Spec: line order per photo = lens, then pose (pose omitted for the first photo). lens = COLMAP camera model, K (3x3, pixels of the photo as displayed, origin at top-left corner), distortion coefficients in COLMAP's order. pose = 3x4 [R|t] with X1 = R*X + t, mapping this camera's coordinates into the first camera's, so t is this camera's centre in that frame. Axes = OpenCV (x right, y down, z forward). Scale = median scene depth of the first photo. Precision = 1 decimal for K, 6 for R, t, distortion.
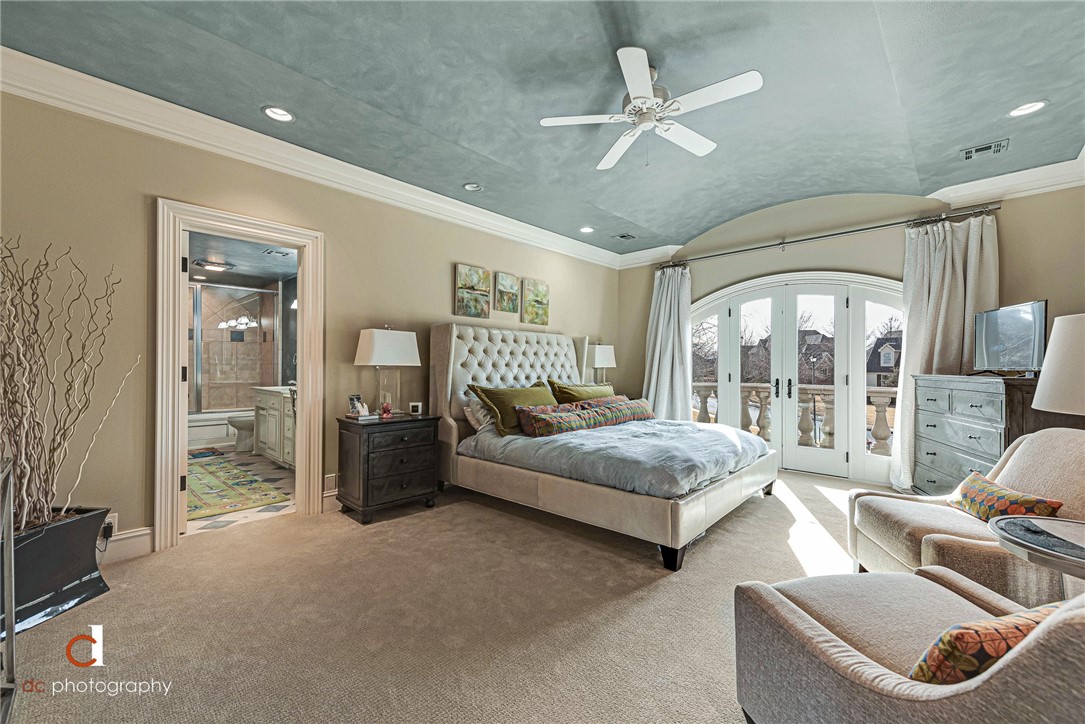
lens RADIAL K [[430.3, 0, 542.5], [0, 430.3, 362.0], [0, 0, 1]] dist [0.009934, -0.000356]
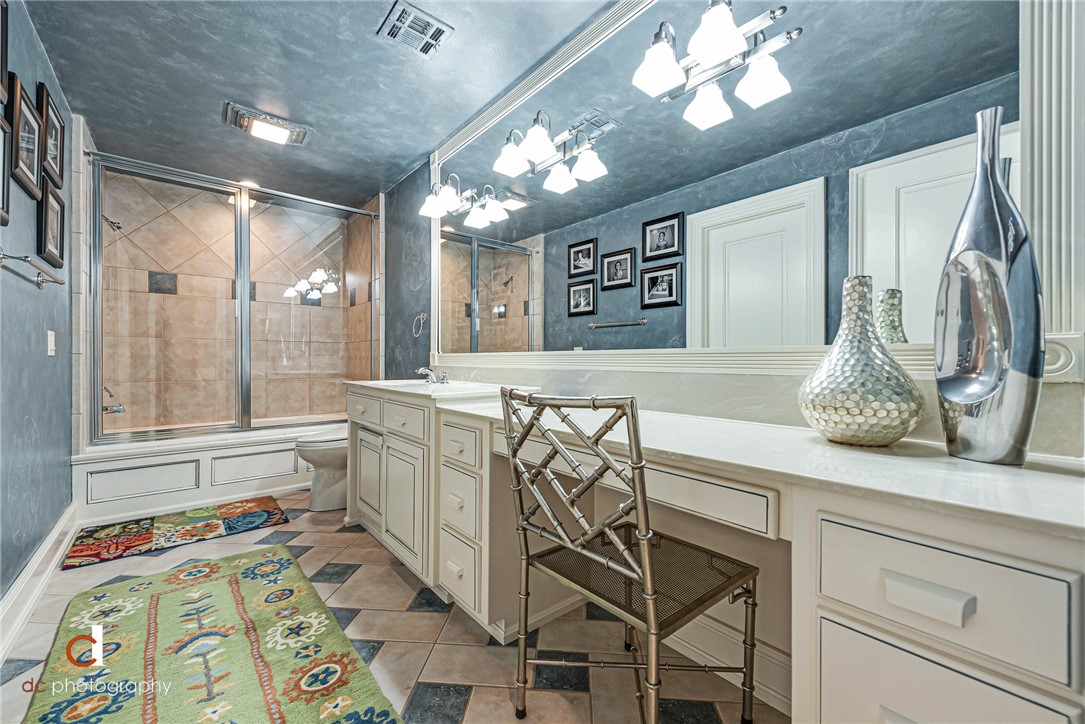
lens RADIAL K [[430.3, 0, 542.5], [0, 430.3, 362.0], [0, 0, 1]] dist [0.009934, -0.000356]
pose [[0.993555, 0.002475, -0.113325, -0.319354], [-0.001117, 0.999927, 0.012045, 0.025019], [0.113347, -0.011840, 0.993485, 0.442281]]
